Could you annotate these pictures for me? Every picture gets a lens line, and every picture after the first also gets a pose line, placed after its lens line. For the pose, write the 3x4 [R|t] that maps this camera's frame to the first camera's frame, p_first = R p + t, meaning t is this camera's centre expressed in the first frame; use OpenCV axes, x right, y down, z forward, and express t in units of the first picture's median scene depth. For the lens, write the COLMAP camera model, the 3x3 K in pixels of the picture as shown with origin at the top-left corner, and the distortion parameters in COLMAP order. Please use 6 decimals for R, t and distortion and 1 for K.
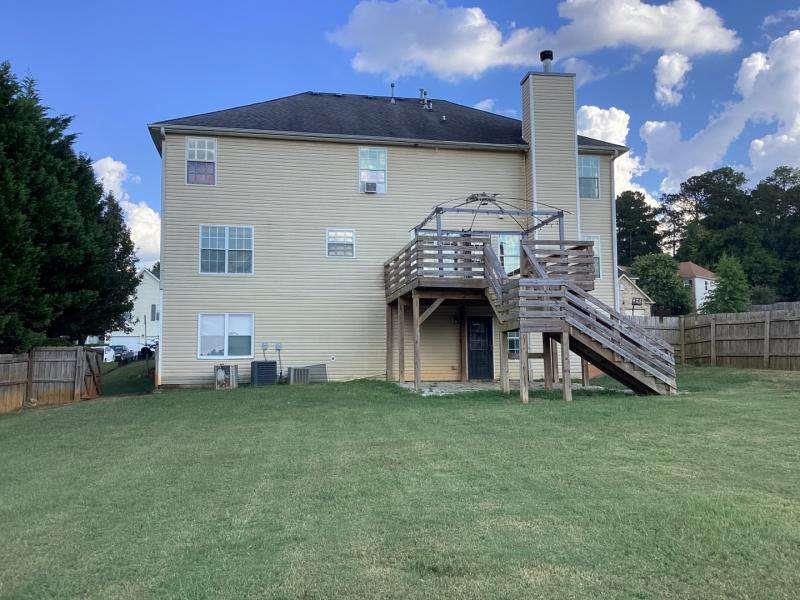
lens RADIAL K [[719.6, 0, 400.0], [0, 719.6, 300.0], [0, 0, 1]] dist [0.008266, -0.009109]
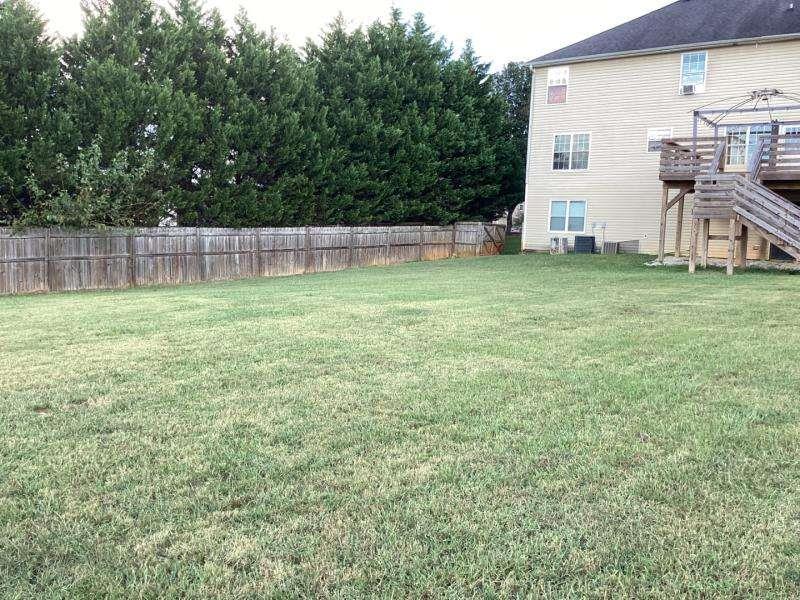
lens RADIAL K [[719.6, 0, 400.0], [0, 719.6, 300.0], [0, 0, 1]] dist [0.008266, -0.009109]
pose [[0.682832, 0.101201, -0.723532, 0.552240], [0.025149, 0.986516, 0.161718, -0.023250], [0.730142, -0.128623, 0.671080, -0.175362]]
